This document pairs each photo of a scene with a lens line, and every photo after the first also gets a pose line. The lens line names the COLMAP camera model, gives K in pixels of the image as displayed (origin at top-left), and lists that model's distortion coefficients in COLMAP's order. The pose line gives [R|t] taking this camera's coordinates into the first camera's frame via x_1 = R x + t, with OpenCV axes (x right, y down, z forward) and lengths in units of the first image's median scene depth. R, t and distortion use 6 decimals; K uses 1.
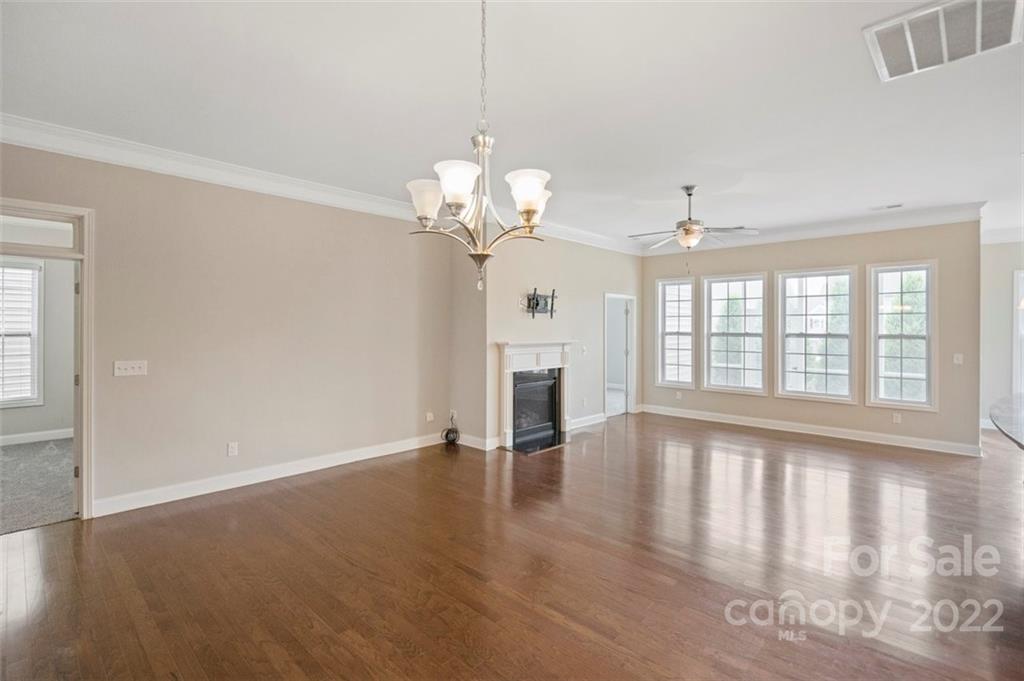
lens RADIAL K [[483.6, 0, 506.9], [0, 483.6, 328.0], [0, 0, 1]] dist [0.013795, 0.000254]
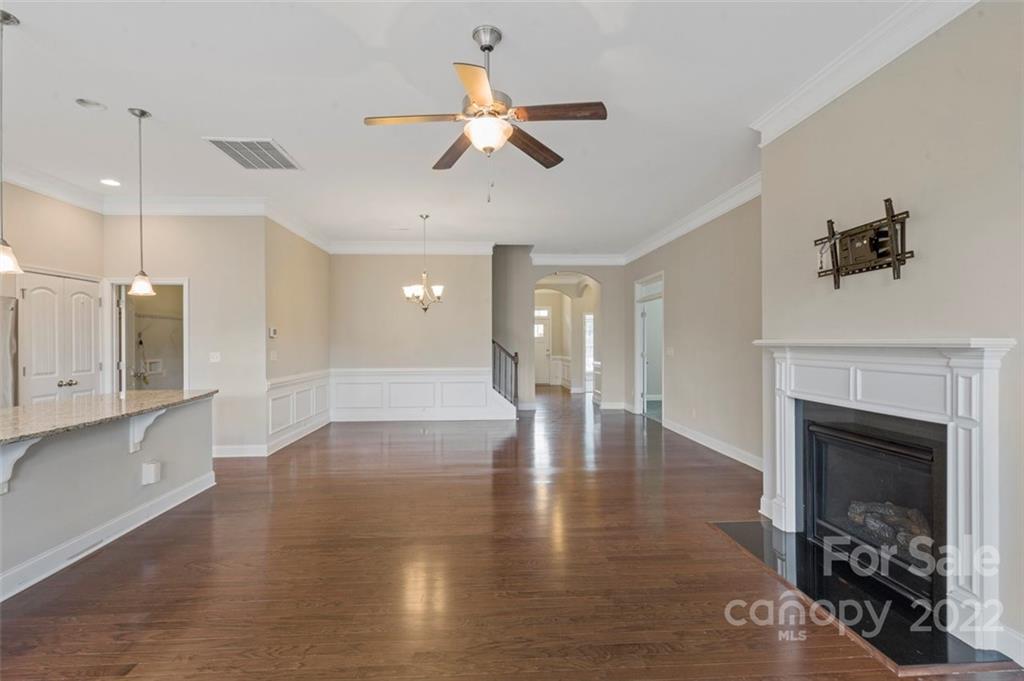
lens RADIAL K [[469.4, 0, 505.2], [0, 469.4, 340.5], [0, 0, 1]] dist [-0.004925, -0.000324]
pose [[-0.681996, -0.004500, -0.731342, 0.587480], [0.000112, 0.999980, -0.006258, 0.031166], [0.731356, -0.004350, -0.681982, 1.093462]]
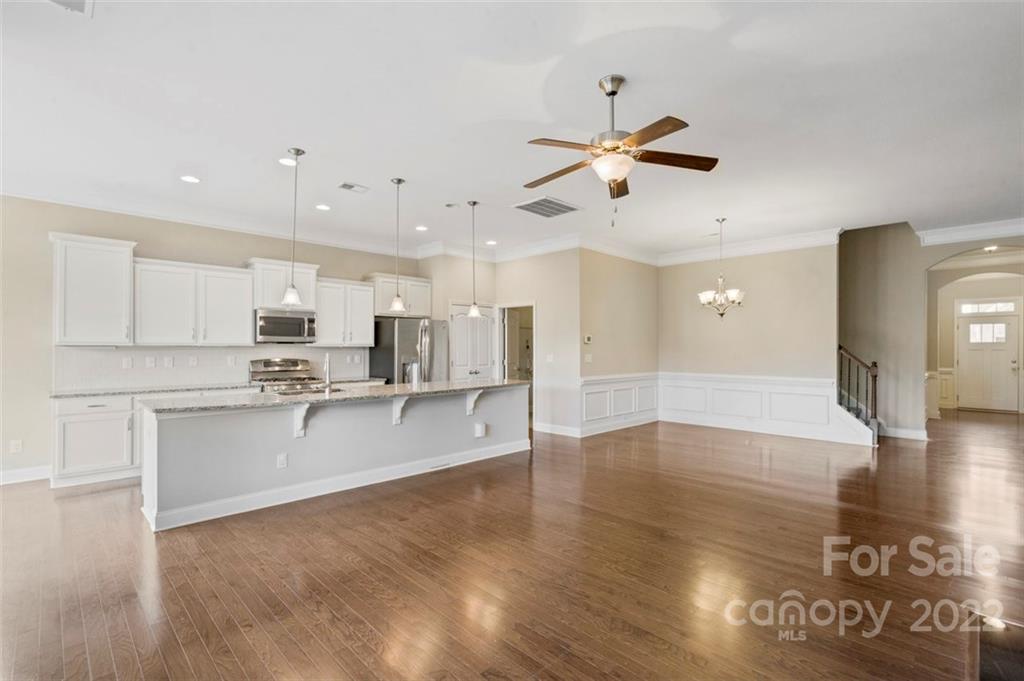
lens RADIAL K [[467.9, 0, 506.8], [0, 467.9, 346.6], [0, 0, 1]] dist [-0.001219, 0.000902]
pose [[-0.999466, -0.007073, 0.031893, 0.392687], [-0.007109, 0.999974, -0.001006, 0.029913], [-0.031885, -0.001232, -0.999491, 1.275080]]
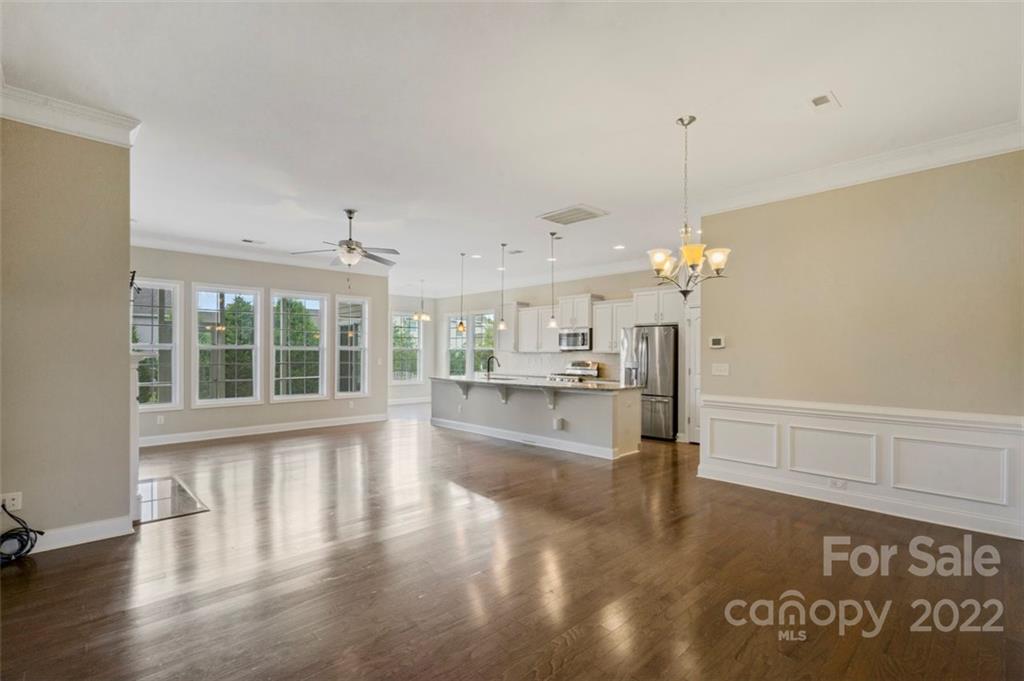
lens RADIAL K [[472.0, 0, 504.5], [0, 472.0, 353.8], [0, 0, 1]] dist [-0.004363, -0.000120]
pose [[0.052370, -0.008677, 0.998590, -0.560216], [-0.001261, 0.999961, 0.008755, 0.022764], [-0.998627, -0.001718, 0.052357, 0.475014]]
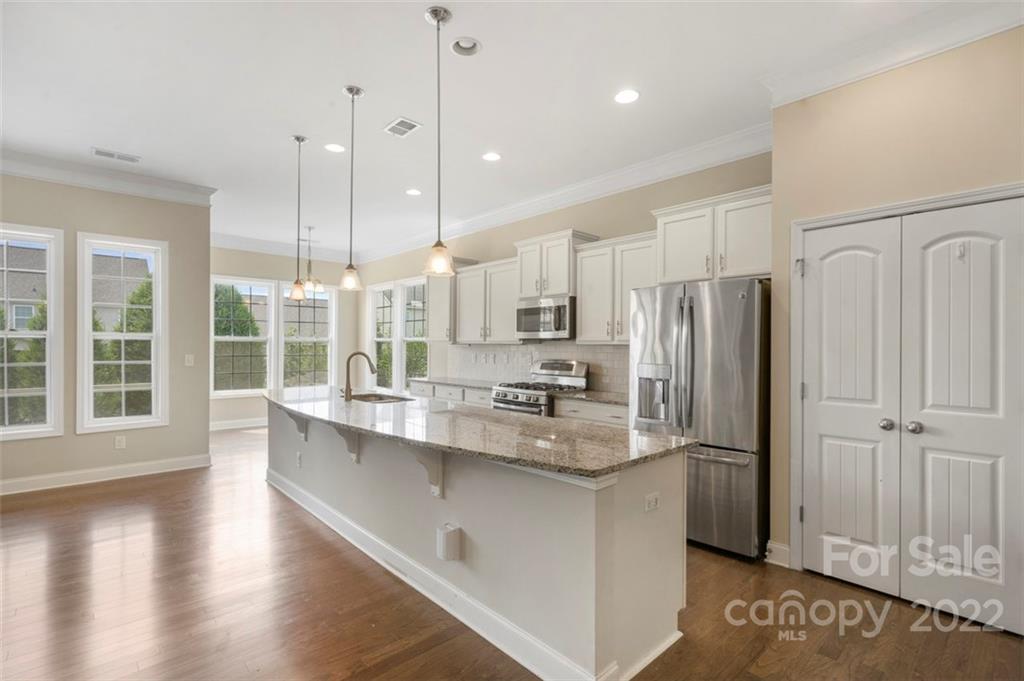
lens RADIAL K [[477.0, 0, 506.9], [0, 477.0, 343.7], [0, 0, 1]] dist [0.002512, 0.000144]
pose [[0.073044, -0.004072, 0.997320, 0.104290], [-0.002375, 0.999988, 0.004257, 0.027988], [-0.997326, -0.002680, 0.073033, 0.341895]]
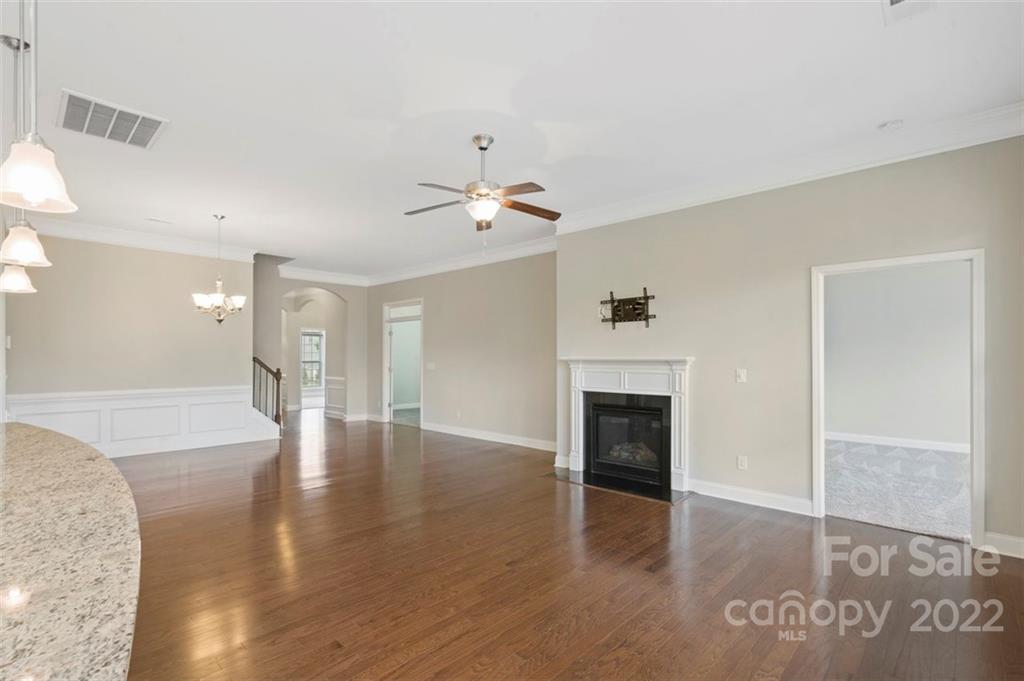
lens RADIAL K [[479.7, 0, 504.5], [0, 479.7, 357.2], [0, 0, 1]] dist [-0.000768, 0.000229]
pose [[-0.000479, -0.005442, -0.999985, 0.881633], [-0.000680, 0.999985, -0.005442, 0.032668], [1.000000, 0.000677, -0.000483, 0.834828]]
